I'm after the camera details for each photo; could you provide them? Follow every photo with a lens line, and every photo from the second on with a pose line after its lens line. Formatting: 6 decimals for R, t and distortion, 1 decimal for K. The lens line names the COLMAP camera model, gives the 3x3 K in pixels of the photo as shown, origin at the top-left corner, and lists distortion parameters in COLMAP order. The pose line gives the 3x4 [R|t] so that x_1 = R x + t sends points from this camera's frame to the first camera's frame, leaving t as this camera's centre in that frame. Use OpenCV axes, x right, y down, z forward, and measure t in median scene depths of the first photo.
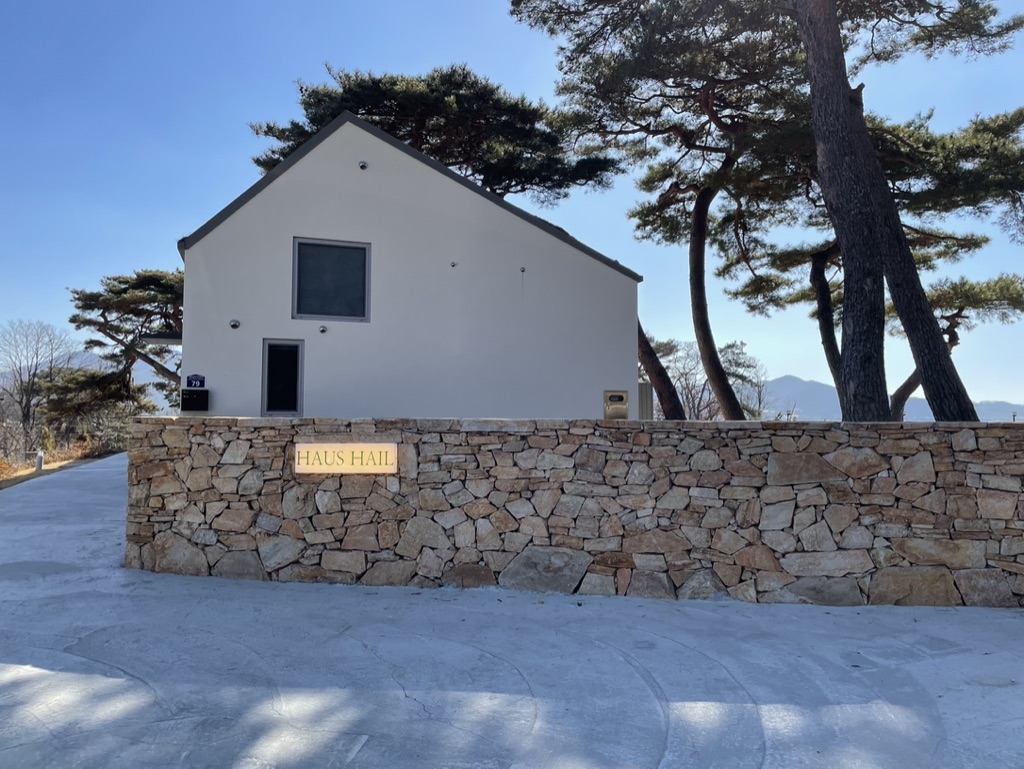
lens RADIAL K [[771.0, 0, 511.8], [0, 771.0, 382.6], [0, 0, 1]] dist [0.036825, -0.009533]
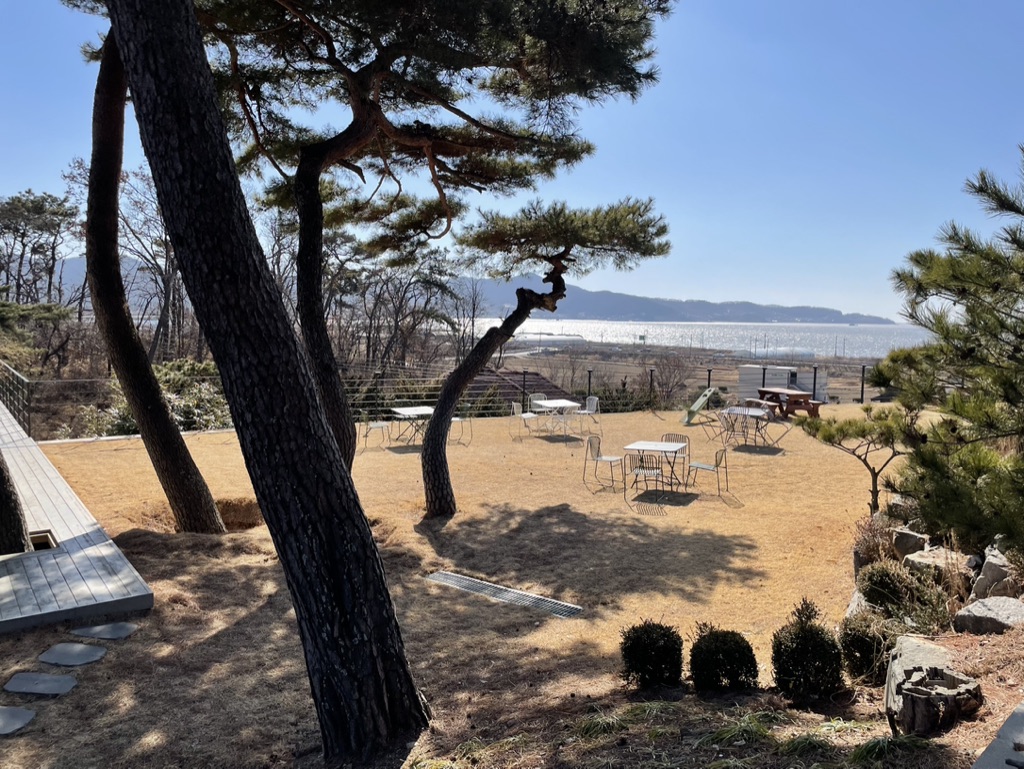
lens RADIAL K [[771.0, 0, 517.8], [0, 771.0, 382.6], [0, 0, 1]] dist [0.036825, -0.009533]
pose [[0.947533, -0.017556, 0.319175, 0.306955], [-0.026381, 0.990789, 0.132817, -0.064233], [-0.318567, -0.134268, 0.938343, 0.340147]]
